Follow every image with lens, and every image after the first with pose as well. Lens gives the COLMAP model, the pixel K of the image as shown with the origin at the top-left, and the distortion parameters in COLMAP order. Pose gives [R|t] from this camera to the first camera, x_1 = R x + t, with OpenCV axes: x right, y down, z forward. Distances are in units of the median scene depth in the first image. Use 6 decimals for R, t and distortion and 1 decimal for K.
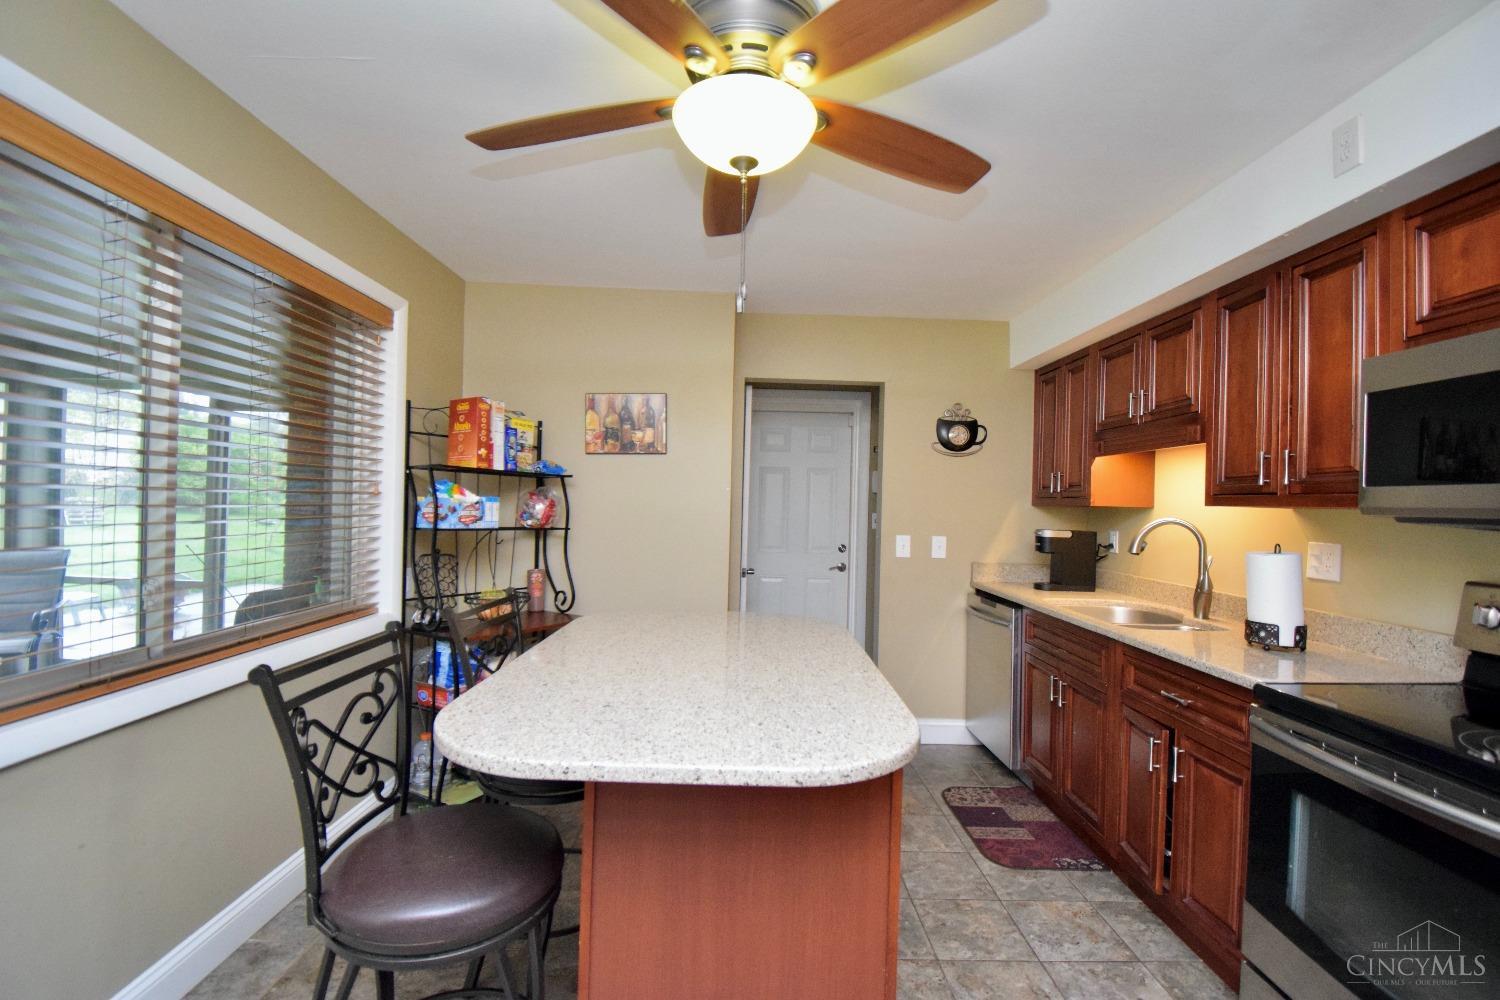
lens RADIAL K [[669.5, 0, 755.4], [0, 669.5, 502.7], [0, 0, 1]] dist [0.008772, -0.000242]
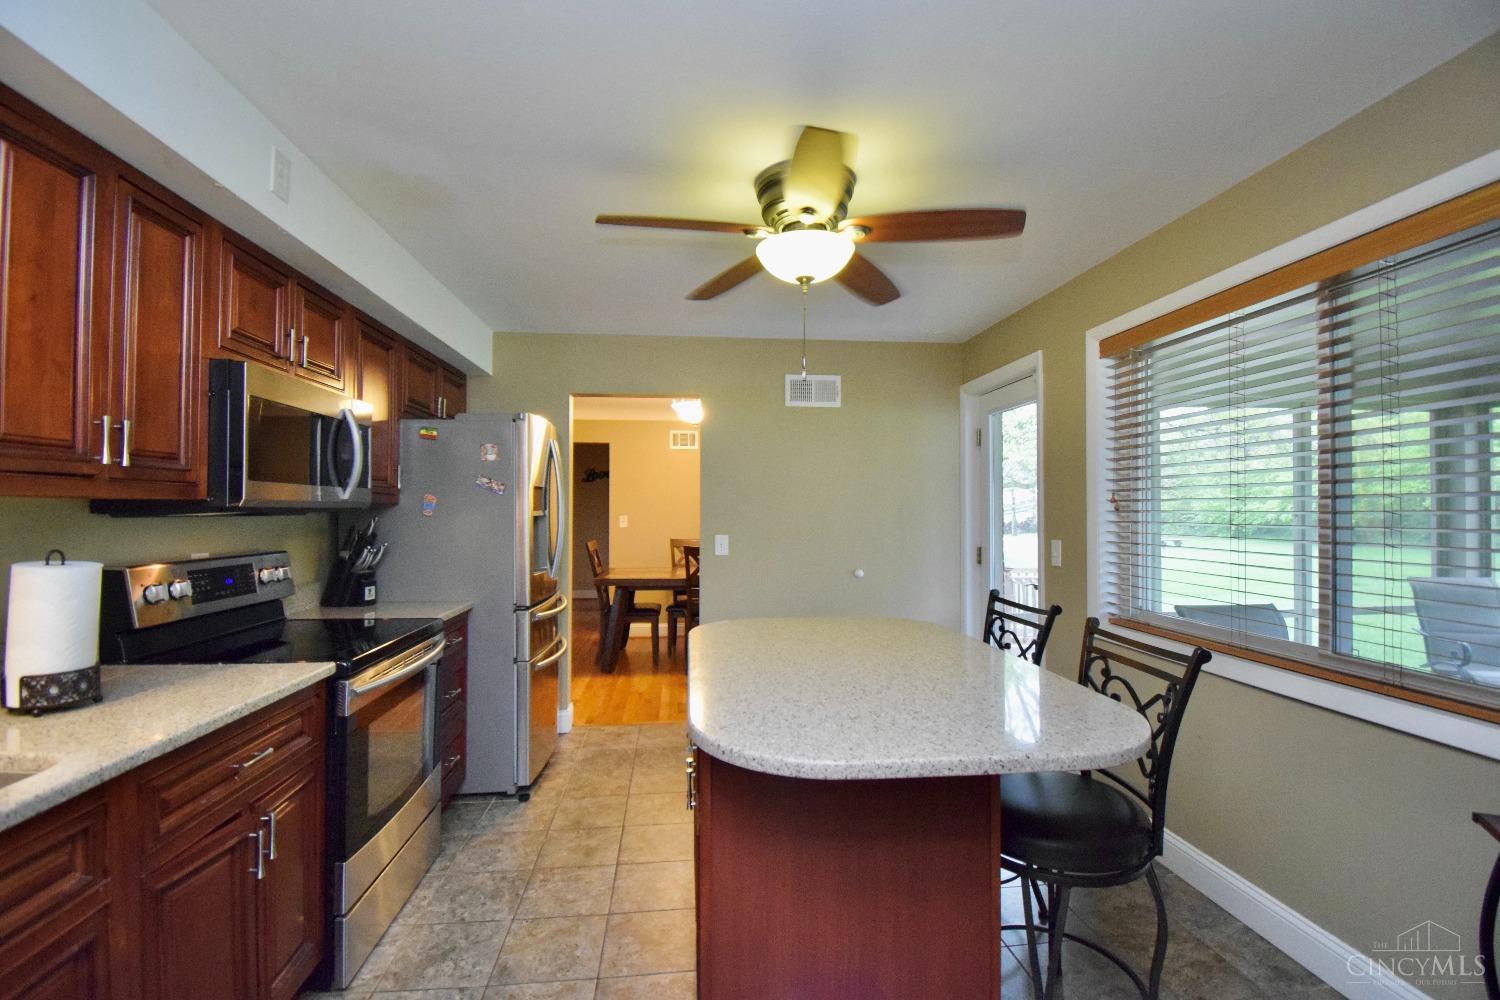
lens RADIAL K [[669.5, 0, 748.8], [0, 669.5, 499.5], [0, 0, 1]] dist [0.008772, -0.000242]
pose [[-0.997709, -0.028625, -0.061303, 0.153457], [-0.026933, 0.999238, -0.028260, 0.012986], [0.062065, -0.026544, -0.997719, 1.981954]]
